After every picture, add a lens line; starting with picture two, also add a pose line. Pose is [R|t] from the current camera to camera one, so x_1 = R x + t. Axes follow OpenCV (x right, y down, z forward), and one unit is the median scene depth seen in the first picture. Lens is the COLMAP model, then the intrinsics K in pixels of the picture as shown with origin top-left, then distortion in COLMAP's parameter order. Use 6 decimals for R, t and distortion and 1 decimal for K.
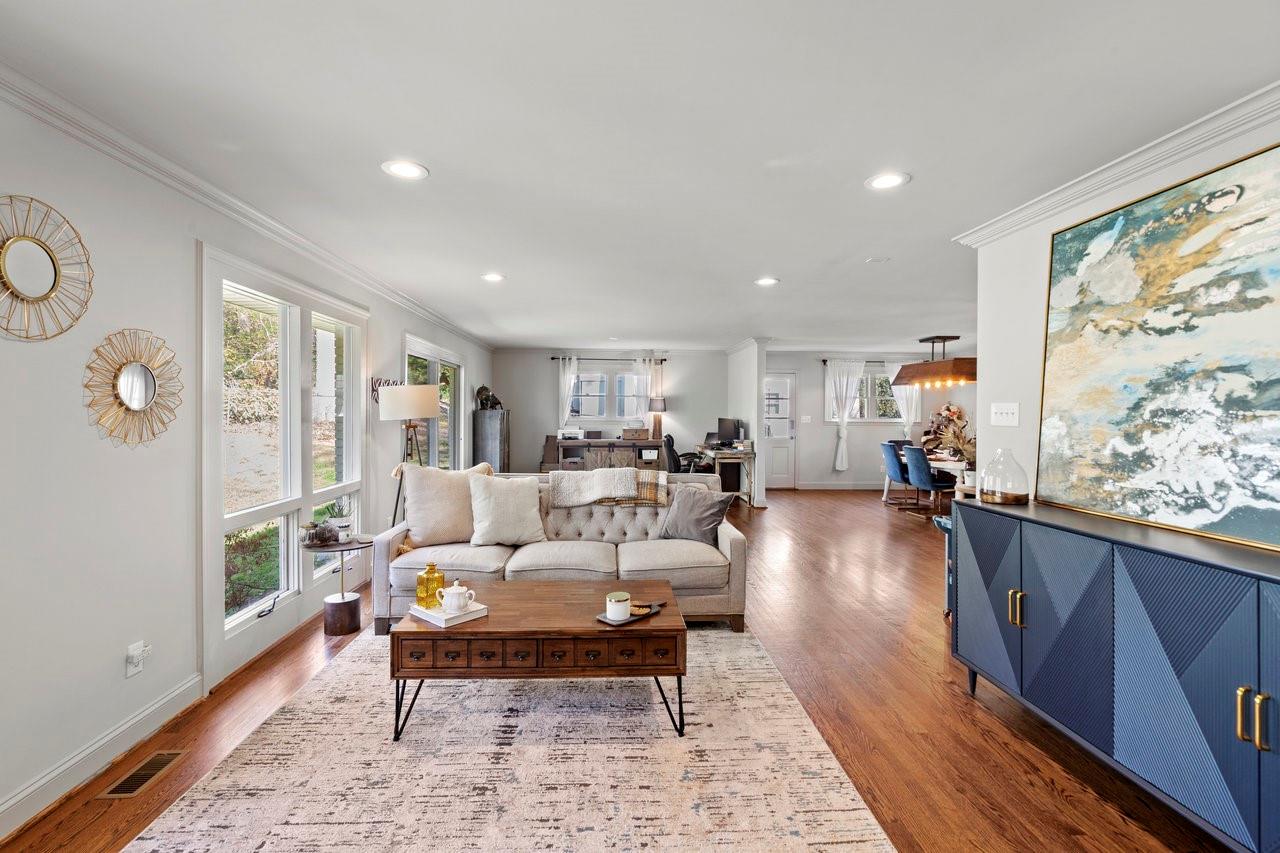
lens RADIAL K [[584.8, 0, 632.9], [0, 584.8, 414.6], [0, 0, 1]] dist [-0.000762, 0.001635]
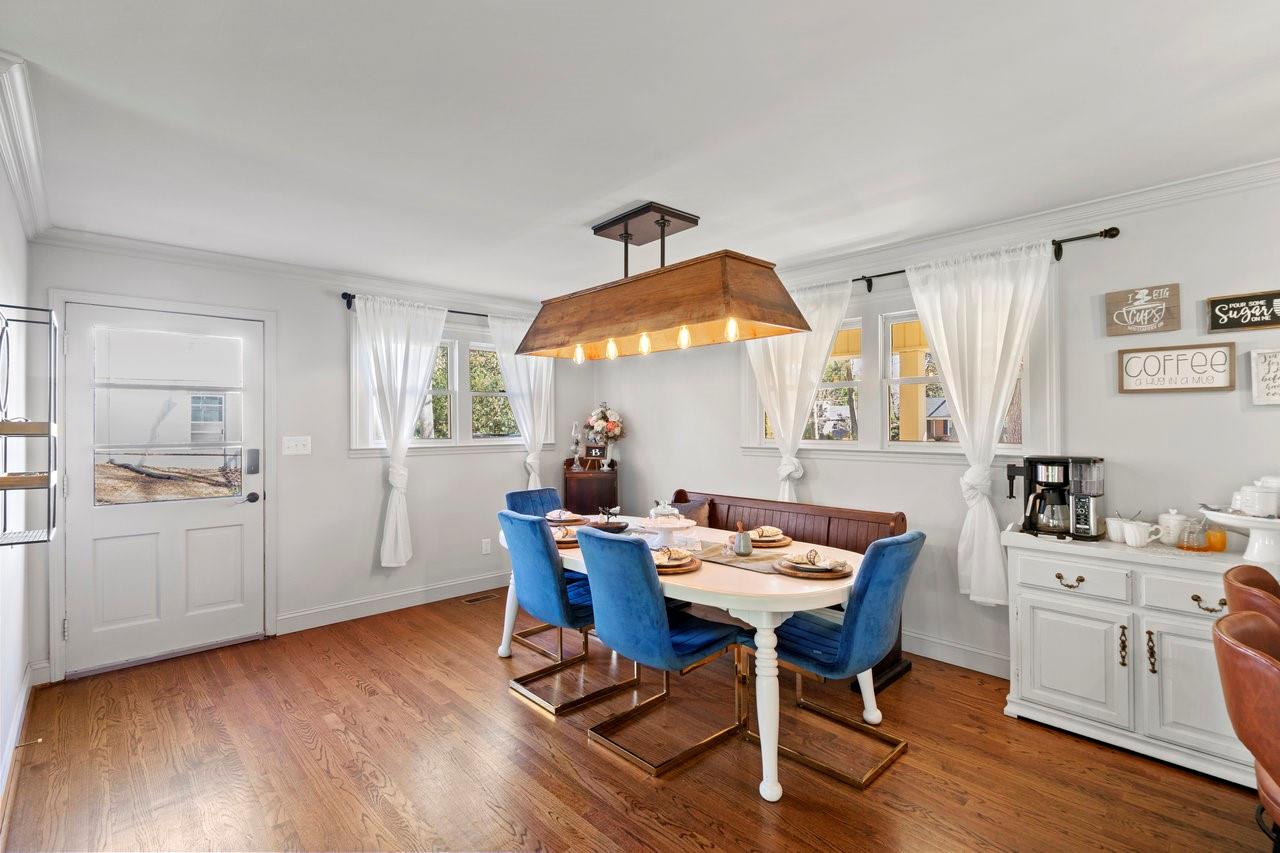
lens RADIAL K [[584.8, 0, 633.8], [0, 584.8, 421.9], [0, 0, 1]] dist [-0.000762, 0.001635]
pose [[0.763947, -0.007642, 0.645234, 0.232745], [0.016752, 0.999828, -0.007993, -0.000228], [-0.645061, 0.016916, 0.763943, 0.608302]]
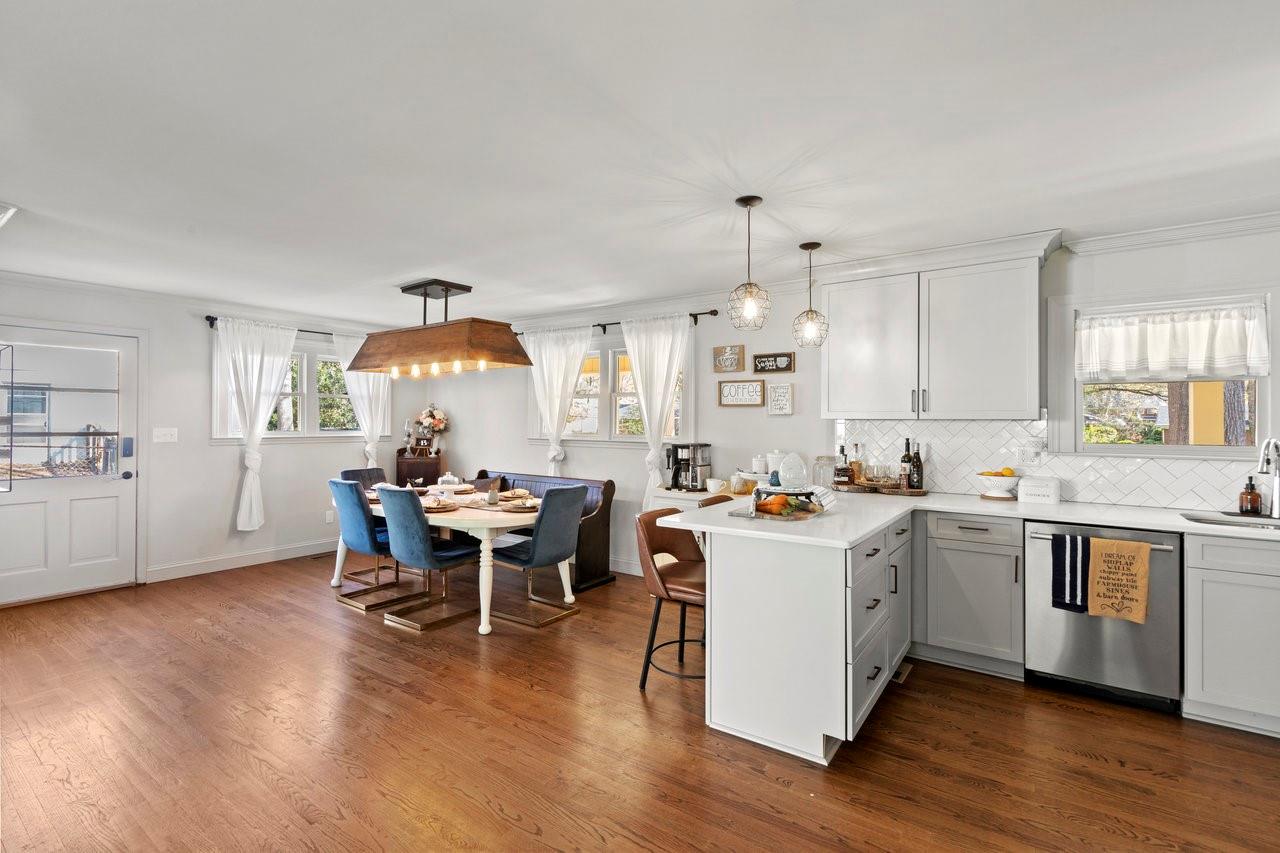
lens RADIAL K [[584.8, 0, 631.5], [0, 584.8, 419.6], [0, 0, 1]] dist [-0.000762, 0.001635]
pose [[0.626090, -0.000685, 0.779751, 0.170513], [0.006755, 0.999967, -0.004546, 0.000376], [-0.779722, 0.008113, 0.626073, 0.423726]]
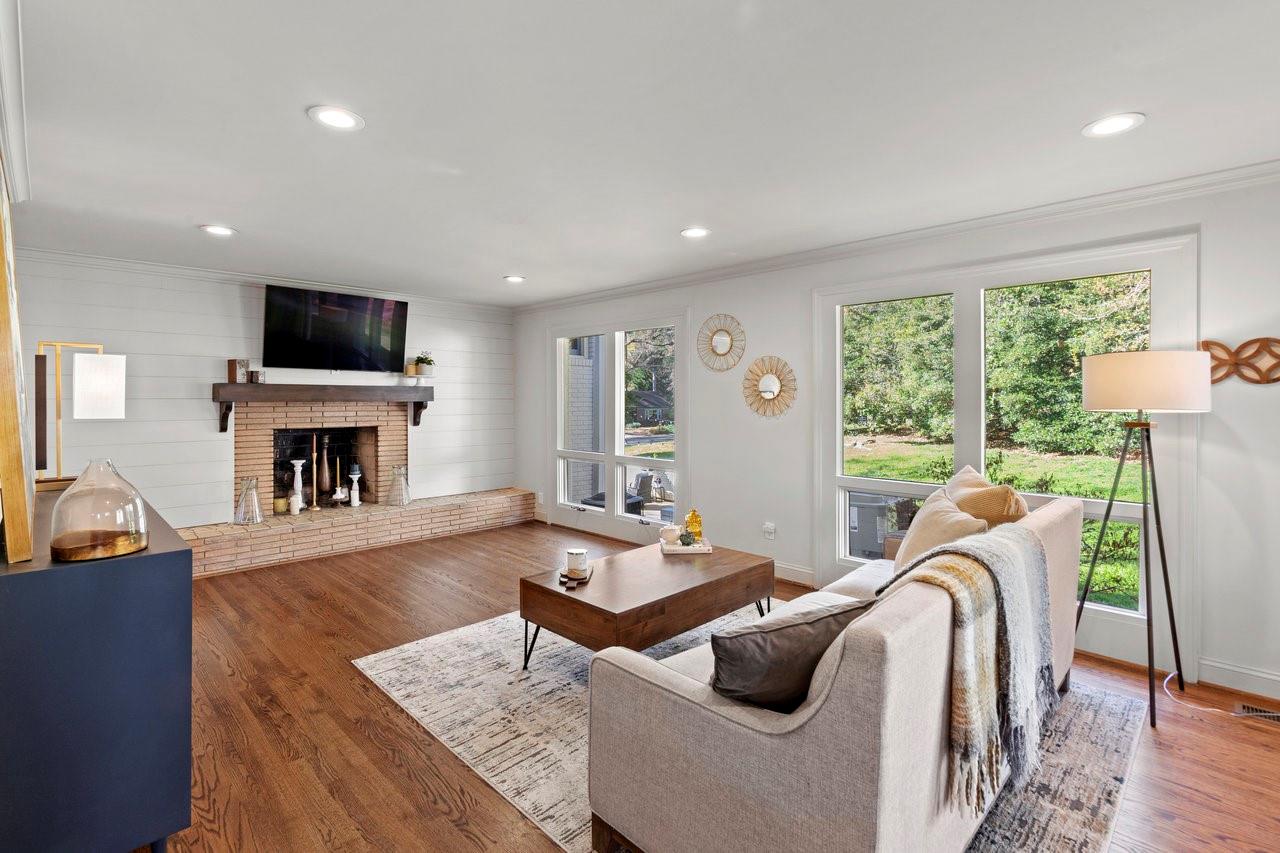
lens RADIAL K [[584.8, 0, 622.7], [0, 584.8, 399.3], [0, 0, 1]] dist [-0.000762, 0.001635]
pose [[-0.750031, -0.004975, -0.661384, 0.185278], [-0.008372, 0.999963, 0.001973, -0.001041], [0.661350, 0.007017, -0.750045, 0.516943]]
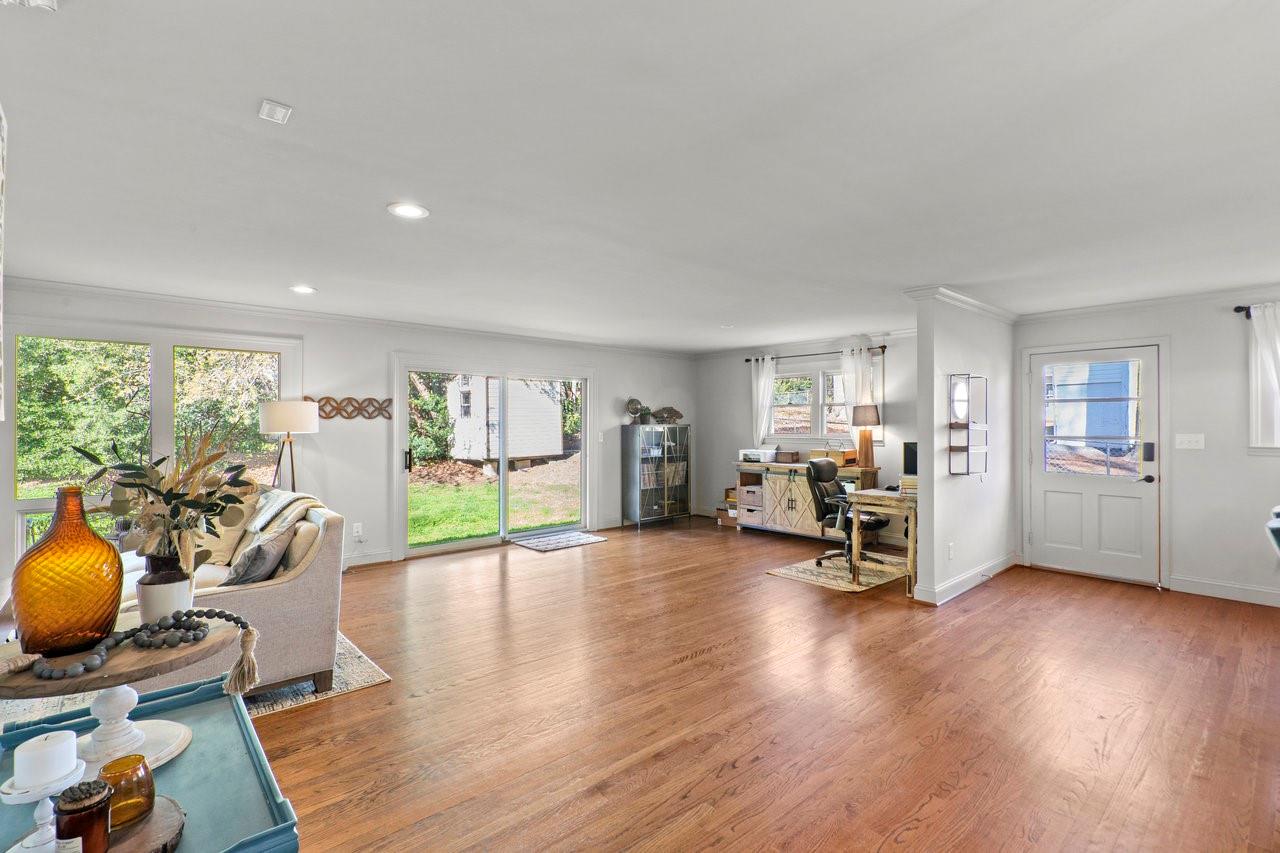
lens RADIAL K [[584.8, 0, 629.5], [0, 584.8, 420.3], [0, 0, 1]] dist [-0.000762, 0.001635]
pose [[0.621319, -0.011927, -0.783467, 0.410141], [-0.002005, 0.999857, -0.016812, 0.000336], [0.783555, 0.012017, 0.621206, 0.386971]]
